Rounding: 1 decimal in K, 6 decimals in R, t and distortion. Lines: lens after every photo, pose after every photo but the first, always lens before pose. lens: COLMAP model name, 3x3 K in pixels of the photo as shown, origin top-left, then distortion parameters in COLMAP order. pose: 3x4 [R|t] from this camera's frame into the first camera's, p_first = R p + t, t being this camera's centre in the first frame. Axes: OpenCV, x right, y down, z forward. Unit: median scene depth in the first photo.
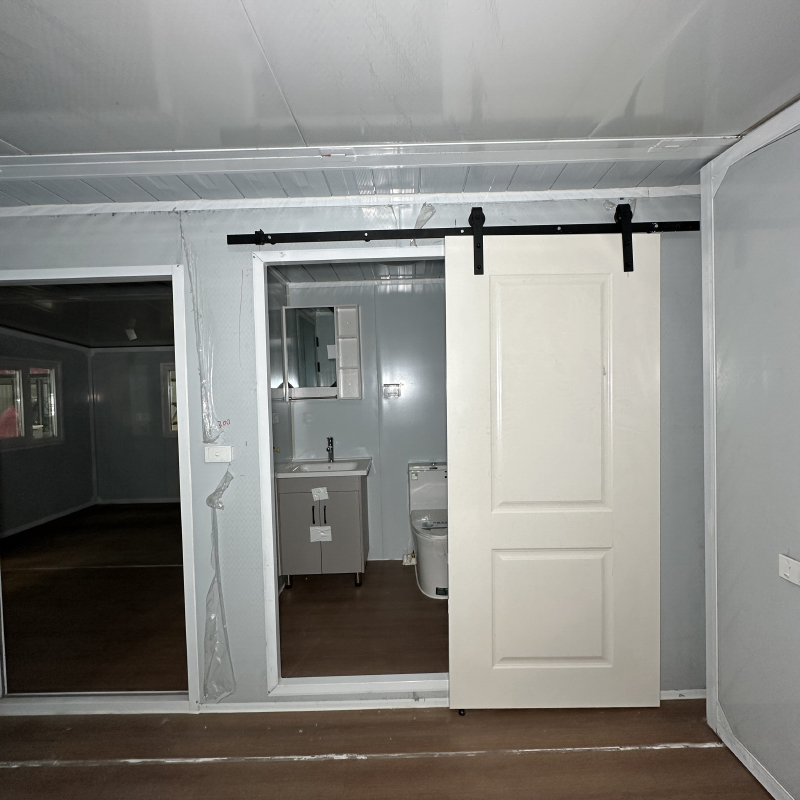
lens RADIAL K [[432.3, 0, 400.0], [0, 432.3, 400.0], [0, 0, 1]] dist [-0.001917, 0.002161]
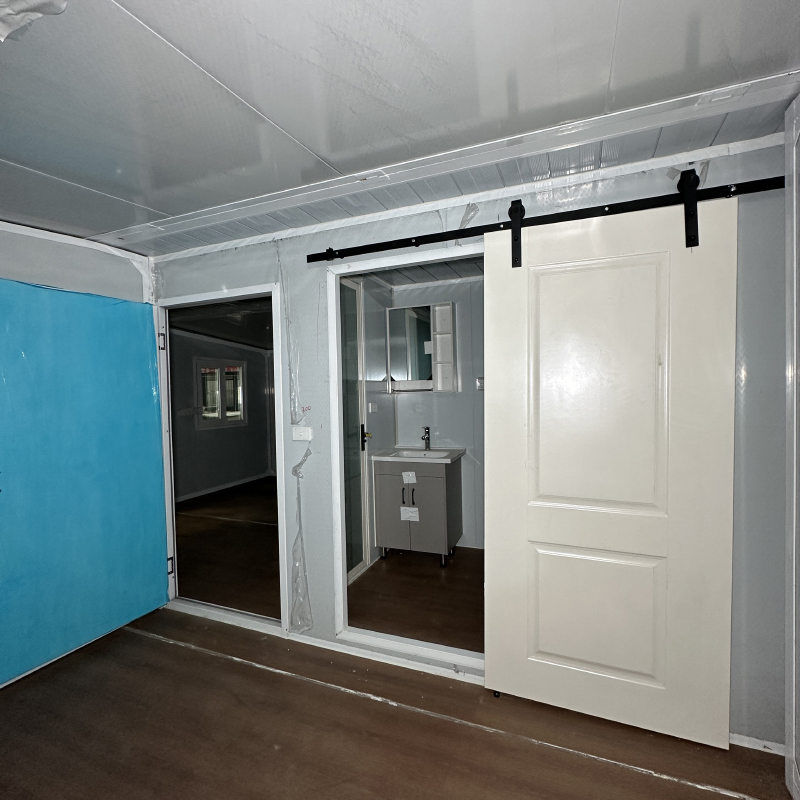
lens RADIAL K [[432.3, 0, 400.0], [0, 432.3, 400.0], [0, 0, 1]] dist [-0.001917, 0.002161]
pose [[0.926619, 0.015672, -0.375675, 0.303022], [-0.011706, 0.999849, 0.012837, 0.009552], [0.375820, -0.007498, 0.926663, -0.037588]]
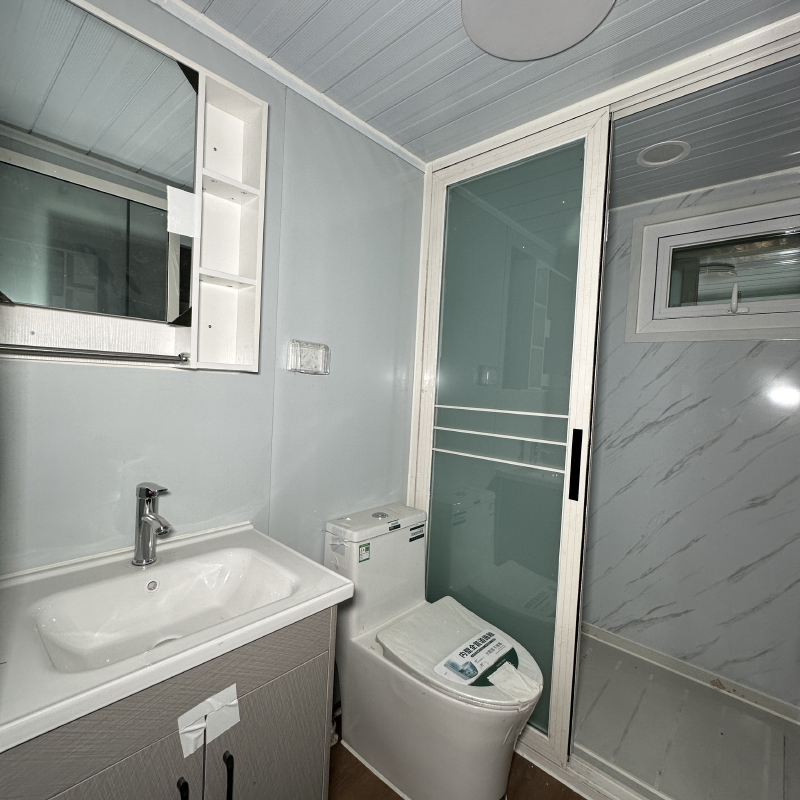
lens RADIAL K [[423.9, 0, 400.0], [0, 423.9, 400.0], [0, 0, 1]] dist [-0.000039, 0.000533]
pose [[0.671196, 0.032360, 0.740574, -0.455520], [-0.049093, 0.998794, 0.000851, 0.024856], [-0.739653, -0.036928, 0.671975, 1.117420]]
